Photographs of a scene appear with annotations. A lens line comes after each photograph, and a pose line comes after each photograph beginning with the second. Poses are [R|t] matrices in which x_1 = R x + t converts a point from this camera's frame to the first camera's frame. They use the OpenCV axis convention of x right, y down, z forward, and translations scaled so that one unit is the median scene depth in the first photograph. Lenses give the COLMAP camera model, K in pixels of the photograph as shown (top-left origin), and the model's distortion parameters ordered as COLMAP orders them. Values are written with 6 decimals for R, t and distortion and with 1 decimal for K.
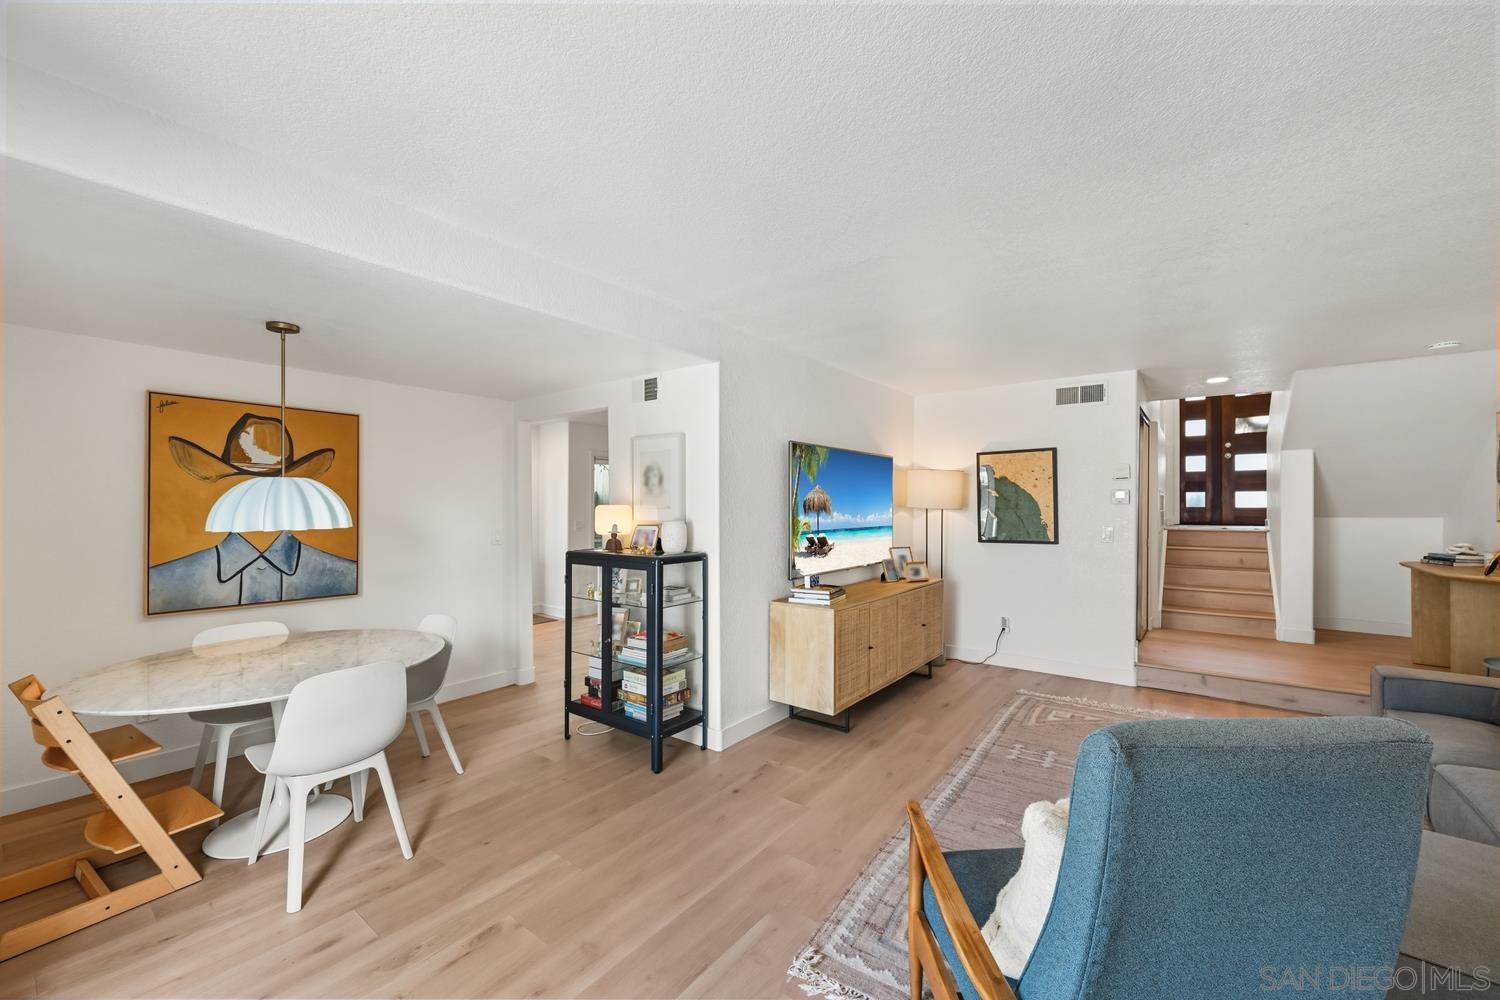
lens RADIAL K [[588.8, 0, 745.7], [0, 588.8, 526.7], [0, 0, 1]] dist [-0.015338, 0.000080]
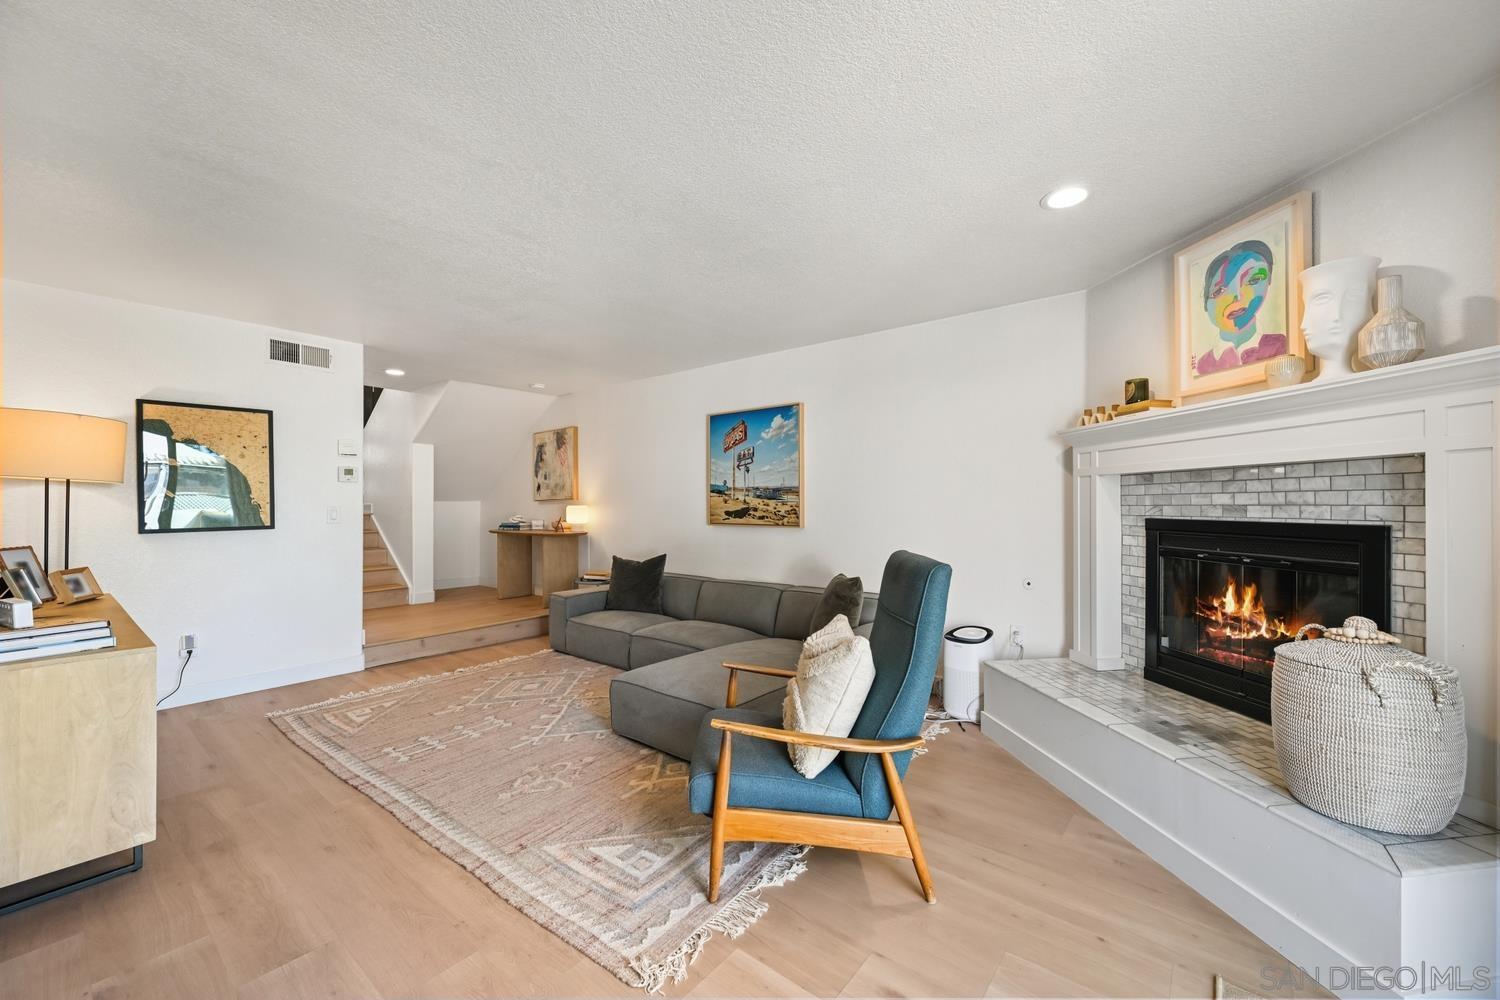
lens RADIAL K [[579.5, 0, 769.7], [0, 579.5, 522.1], [0, 0, 1]] dist [-0.000329, -0.000043]
pose [[-0.004067, -0.031143, 0.999507, -0.332508], [0.033961, 0.998934, 0.031264, 0.022025], [-0.999415, 0.034071, -0.003005, 0.353870]]
